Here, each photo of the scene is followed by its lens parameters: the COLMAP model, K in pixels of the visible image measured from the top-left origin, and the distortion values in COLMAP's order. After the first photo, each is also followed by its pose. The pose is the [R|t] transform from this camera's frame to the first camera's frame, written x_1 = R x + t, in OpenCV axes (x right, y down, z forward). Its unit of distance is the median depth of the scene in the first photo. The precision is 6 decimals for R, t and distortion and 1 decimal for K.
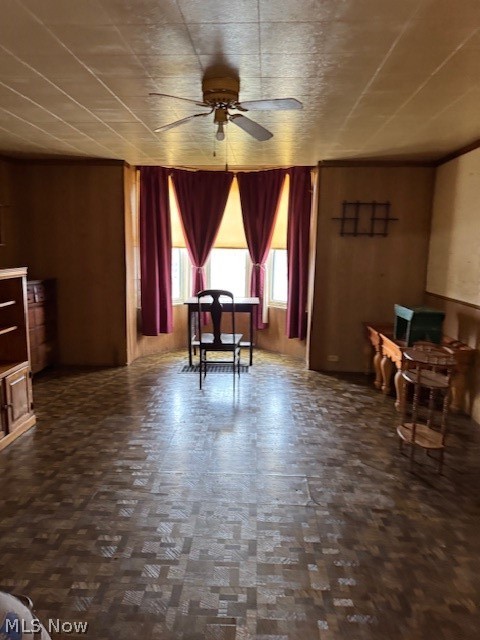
lens RADIAL K [[429.3, 0, 240.0], [0, 429.3, 320.0], [0, 0, 1]] dist [0.095756, -0.091557]
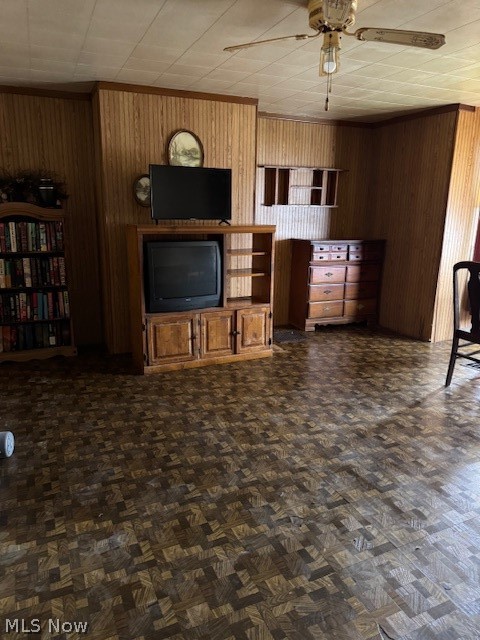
lens RADIAL K [[429.3, 0, 240.0], [0, 429.3, 320.0], [0, 0, 1]] dist [0.095756, -0.091557]
pose [[0.487073, 0.213225, -0.846933, 0.459815], [-0.148443, 0.975841, 0.160309, -0.038624], [0.860654, 0.047639, 0.506958, 0.301002]]
